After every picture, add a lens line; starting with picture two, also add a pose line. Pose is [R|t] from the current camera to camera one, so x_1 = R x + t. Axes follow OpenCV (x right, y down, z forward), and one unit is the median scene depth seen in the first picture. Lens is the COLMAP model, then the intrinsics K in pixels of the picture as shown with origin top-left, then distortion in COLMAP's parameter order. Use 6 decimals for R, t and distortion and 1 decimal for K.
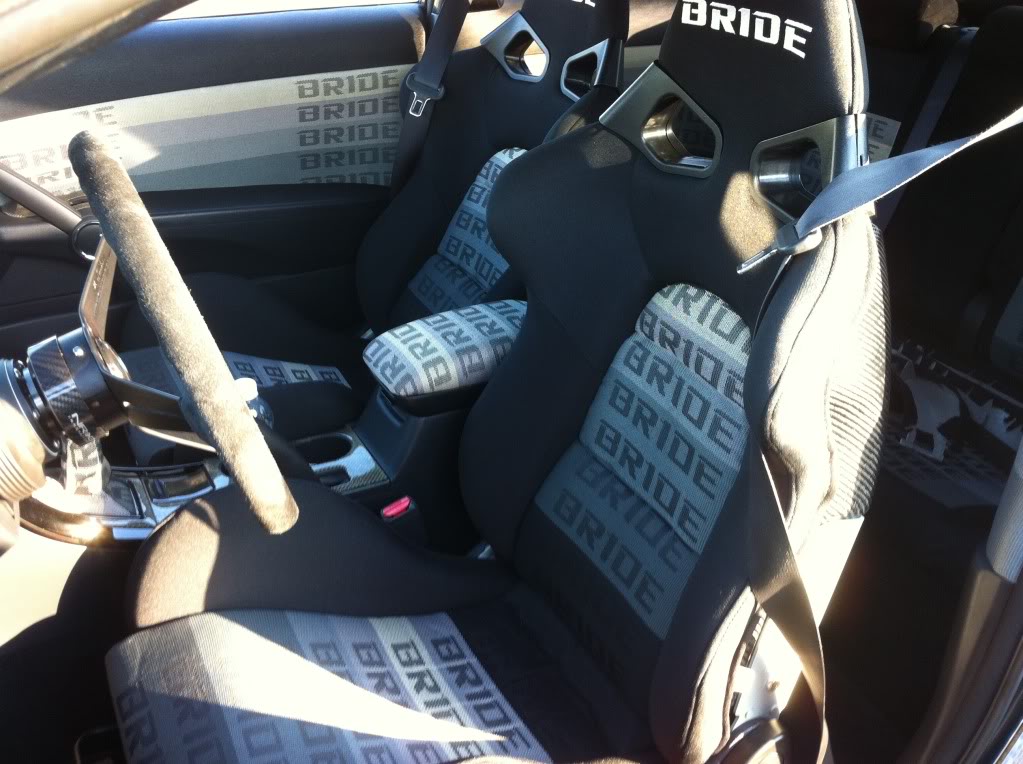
lens RADIAL K [[874.7, 0, 511.5], [0, 874.7, 382.0], [0, 0, 1]] dist [0.027116, -0.000179]
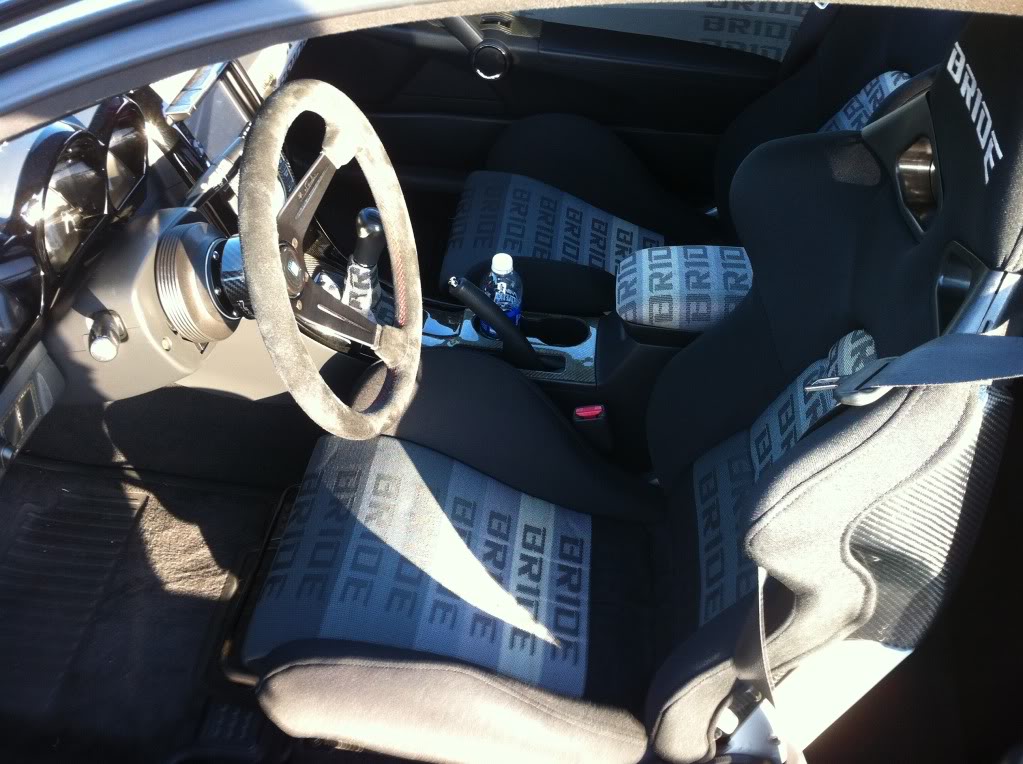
lens RADIAL K [[858.0, 0, 511.5], [0, 858.0, 382.0], [0, 0, 1]] dist [0.002493, -0.001422]
pose [[0.841560, 0.382829, -0.381076, 0.204346], [-0.291840, 0.915896, 0.275616, -0.176739], [0.454539, -0.120734, 0.882506, 0.019027]]
